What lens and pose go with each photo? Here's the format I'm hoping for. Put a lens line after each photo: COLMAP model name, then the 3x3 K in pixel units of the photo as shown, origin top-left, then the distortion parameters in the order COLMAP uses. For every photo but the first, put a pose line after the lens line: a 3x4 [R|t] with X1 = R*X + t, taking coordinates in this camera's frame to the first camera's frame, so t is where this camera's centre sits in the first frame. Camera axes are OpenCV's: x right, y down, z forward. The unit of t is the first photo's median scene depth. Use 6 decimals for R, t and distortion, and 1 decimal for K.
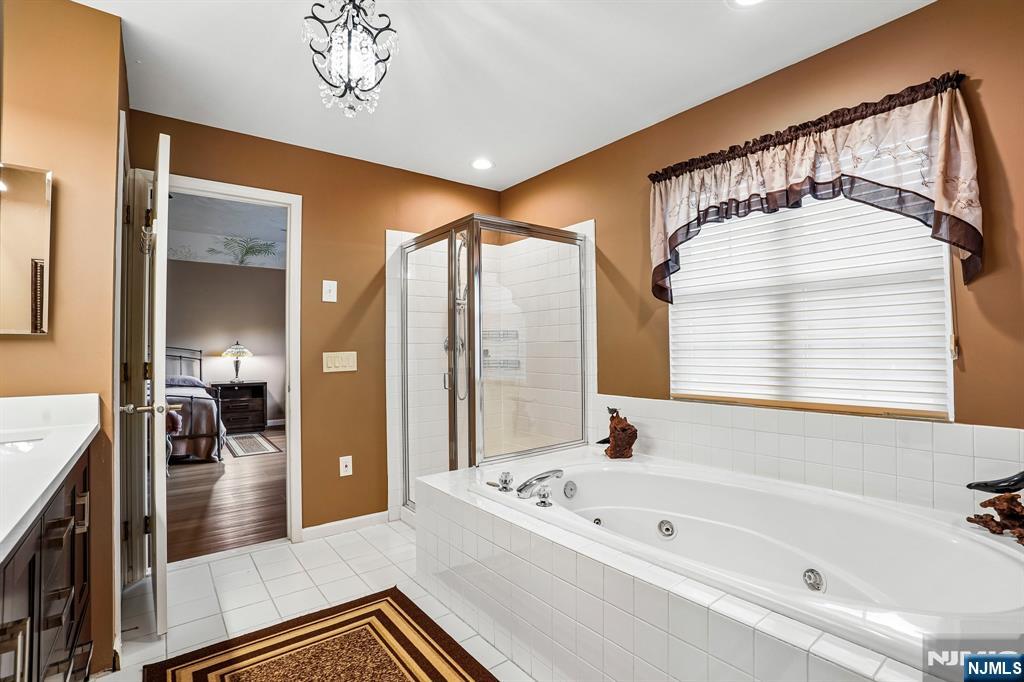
lens RADIAL K [[472.2, 0, 514.6], [0, 472.2, 337.8], [0, 0, 1]] dist [-0.050509, 0.000296]
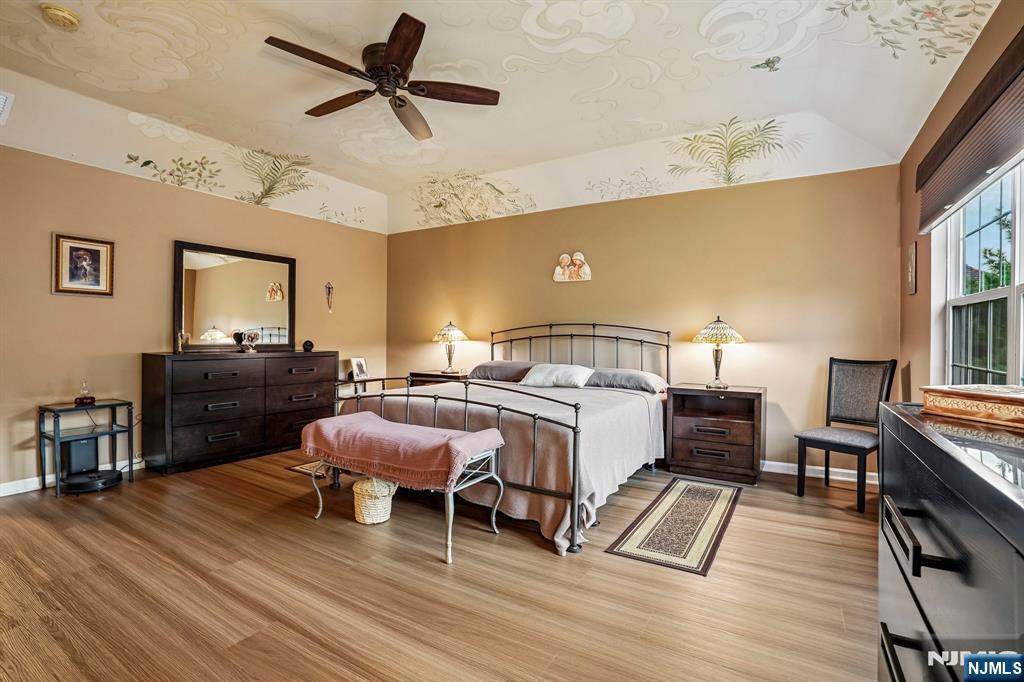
lens RADIAL K [[472.2, 0, 514.6], [0, 472.2, 337.8], [0, 0, 1]] dist [-0.050509, 0.000296]
pose [[0.346148, 0.017324, -0.938020, -0.144006], [0.013067, 0.999643, 0.023285, 0.017911], [0.938089, -0.020317, 0.345798, 0.573862]]
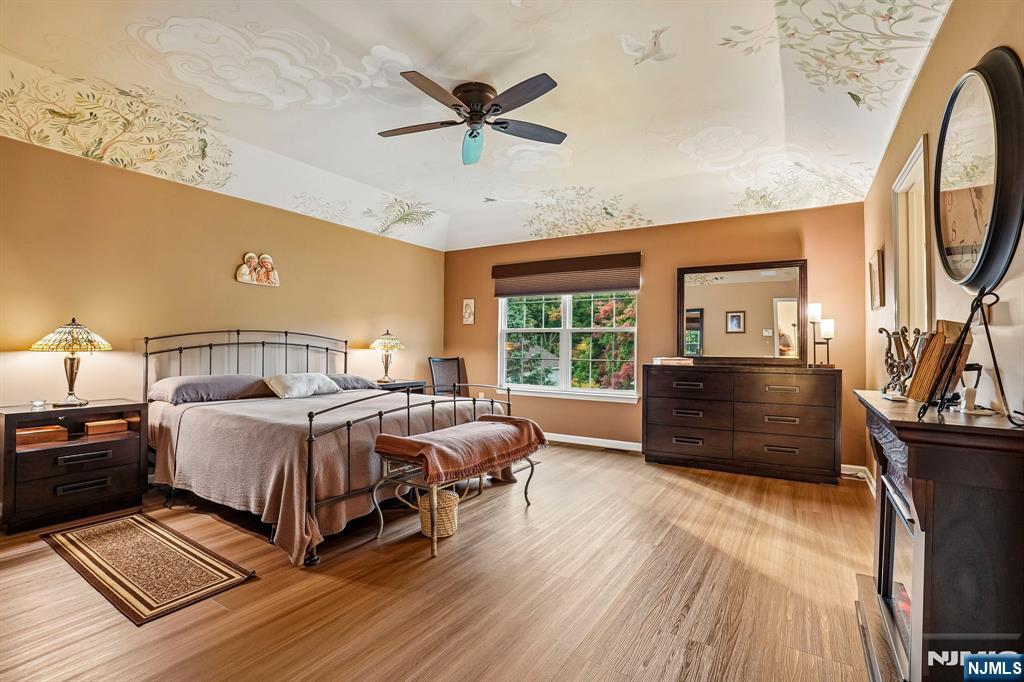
lens RADIAL K [[469.6, 0, 511.1], [0, 469.6, 347.0], [0, 0, 1]] dist [-0.001245, -0.000169]
pose [[0.952067, 0.021639, 0.305122, -0.654445], [-0.028649, 0.999418, 0.018515, 0.015261], [-0.304544, -0.026369, 0.952133, 0.168704]]
